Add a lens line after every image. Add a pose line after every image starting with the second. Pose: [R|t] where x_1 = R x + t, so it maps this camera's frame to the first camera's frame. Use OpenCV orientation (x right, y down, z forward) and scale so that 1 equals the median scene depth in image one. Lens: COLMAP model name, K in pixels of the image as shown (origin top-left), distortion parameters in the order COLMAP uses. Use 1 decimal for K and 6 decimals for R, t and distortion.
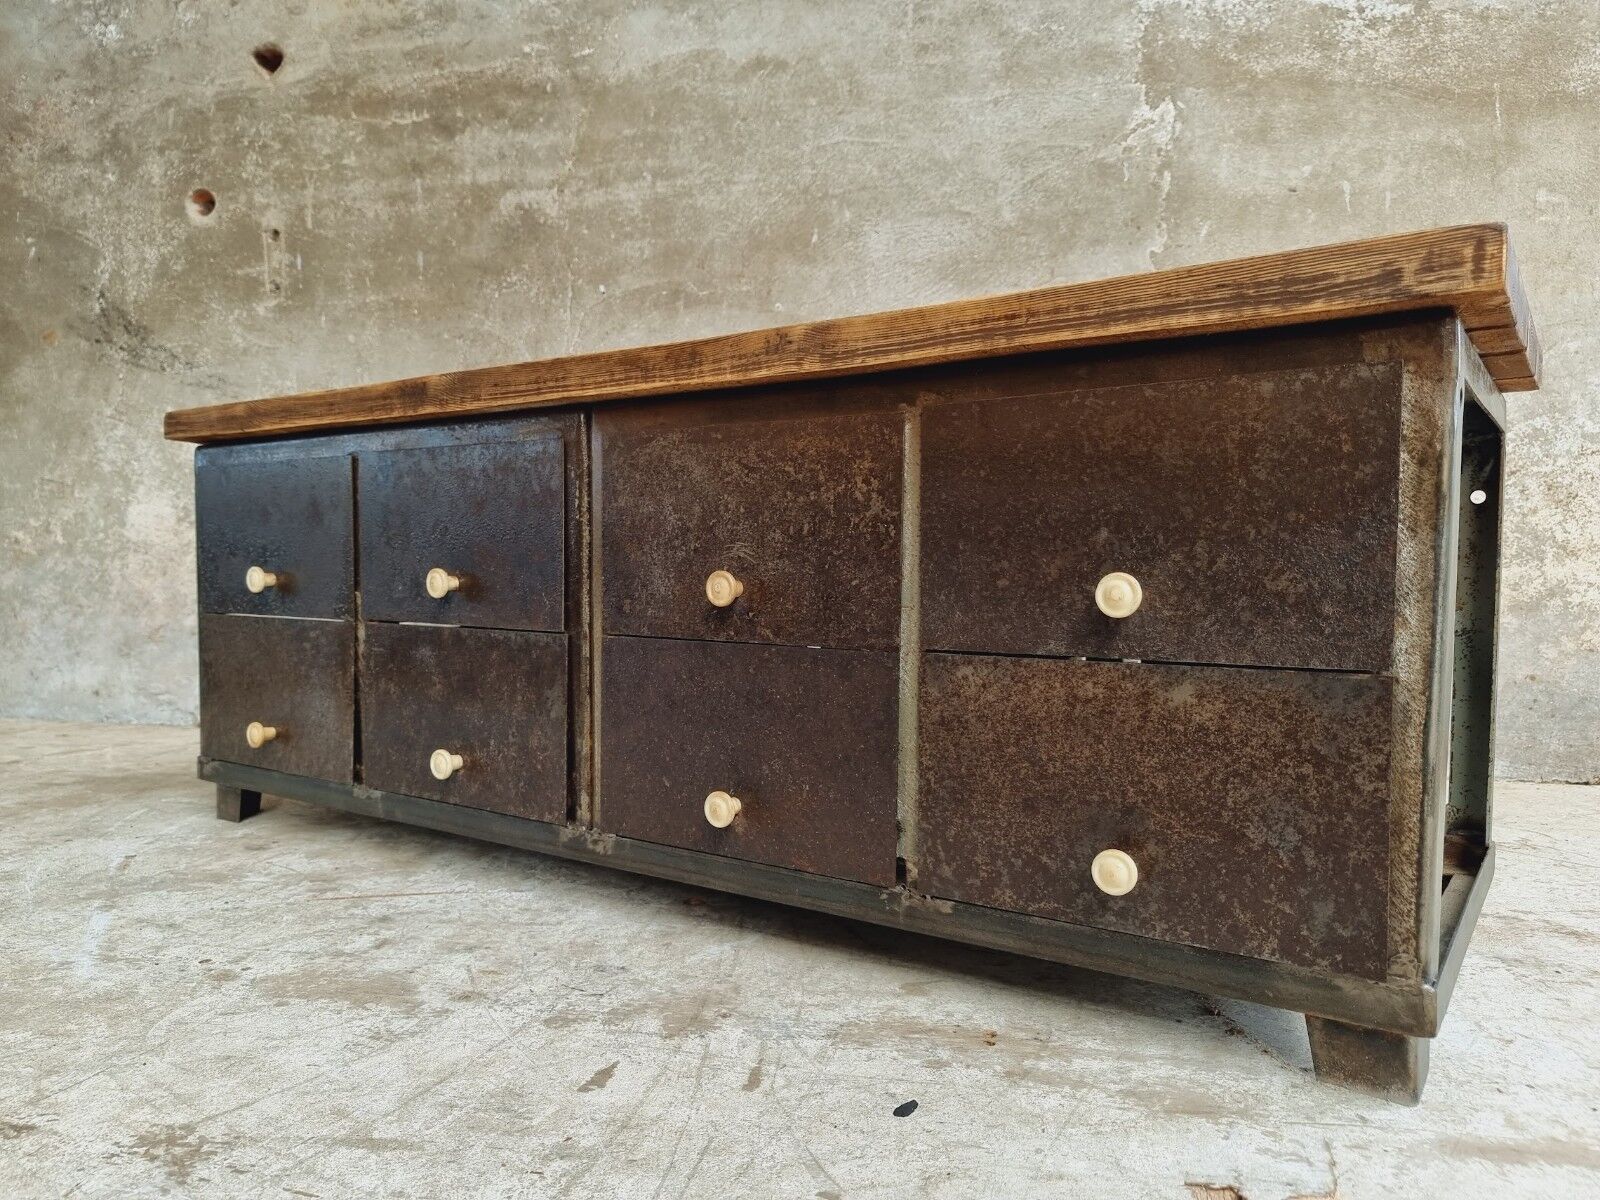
lens RADIAL K [[1132.1, 0, 800.5], [0, 1132.1, 620.7], [0, 0, 1]] dist [0.056775, -0.051702]
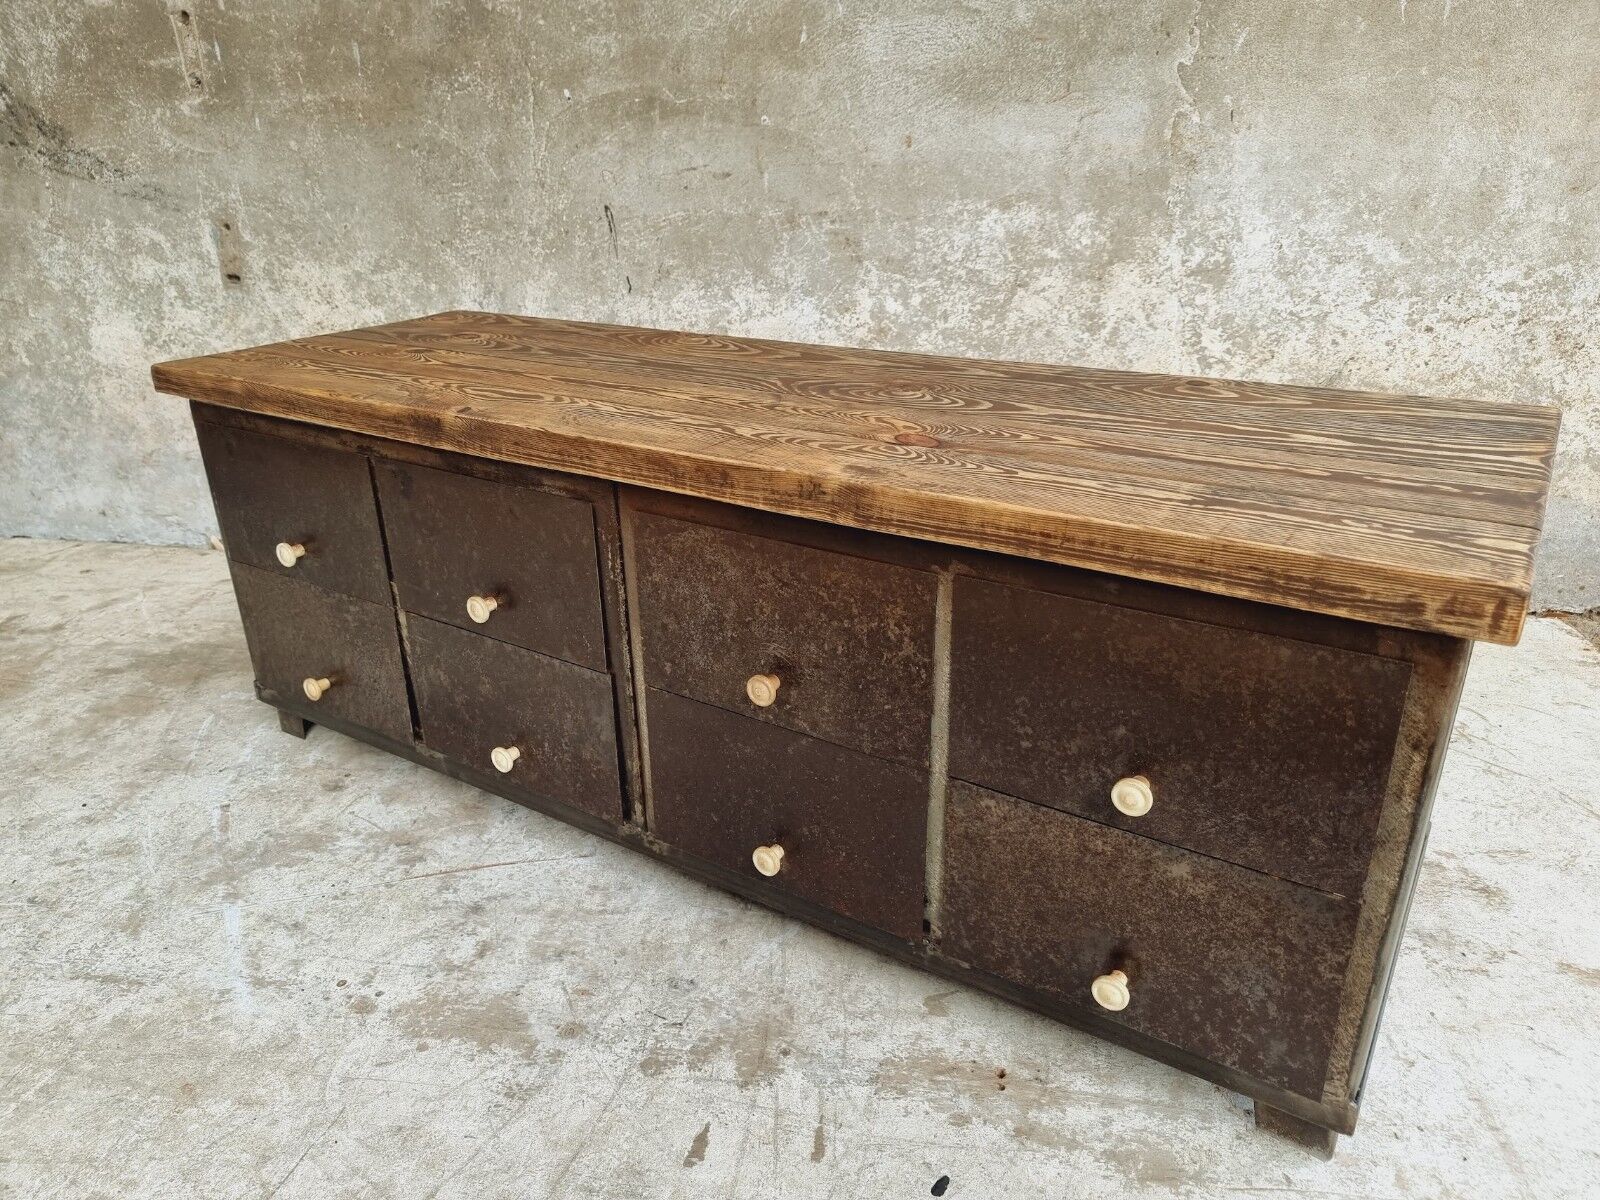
lens RADIAL K [[1132.1, 0, 784.8], [0, 1132.1, 617.3], [0, 0, 1]] dist [0.056775, -0.051702]
pose [[0.999317, -0.035690, 0.009550, -0.027340], [0.029911, 0.933274, 0.357917, -0.238041], [-0.021687, -0.357387, 0.933705, 0.005662]]
